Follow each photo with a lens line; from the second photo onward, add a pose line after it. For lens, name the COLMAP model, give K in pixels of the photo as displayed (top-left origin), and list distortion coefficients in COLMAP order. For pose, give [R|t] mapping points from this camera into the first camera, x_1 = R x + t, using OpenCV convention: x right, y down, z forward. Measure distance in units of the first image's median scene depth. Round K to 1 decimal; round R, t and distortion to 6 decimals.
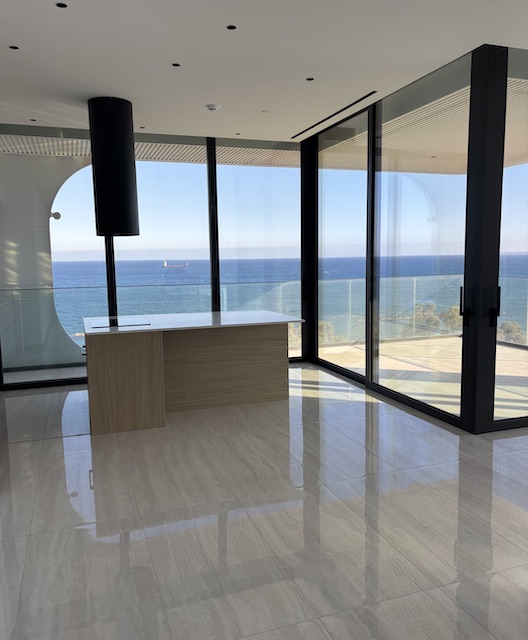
lens RADIAL K [[545.4, 0, 264.0], [0, 545.4, 320.8], [0, 0, 1]] dist [-0.010228, 0.004672]
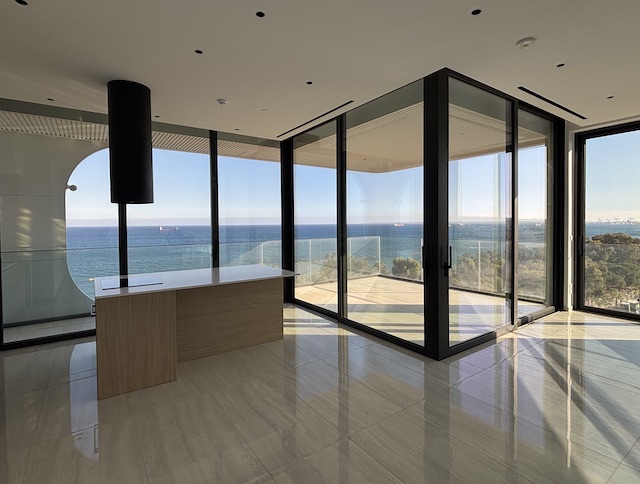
lens RADIAL K [[322.9, 0, 321.6], [0, 322.9, 227.2], [0, 0, 1]] dist [-0.015489, 0.001879]
pose [[0.958888, 0.003390, 0.283764, -0.074967], [0.027591, 0.994078, -0.105111, -0.025439], [-0.282440, 0.108619, 0.953116, 0.242156]]
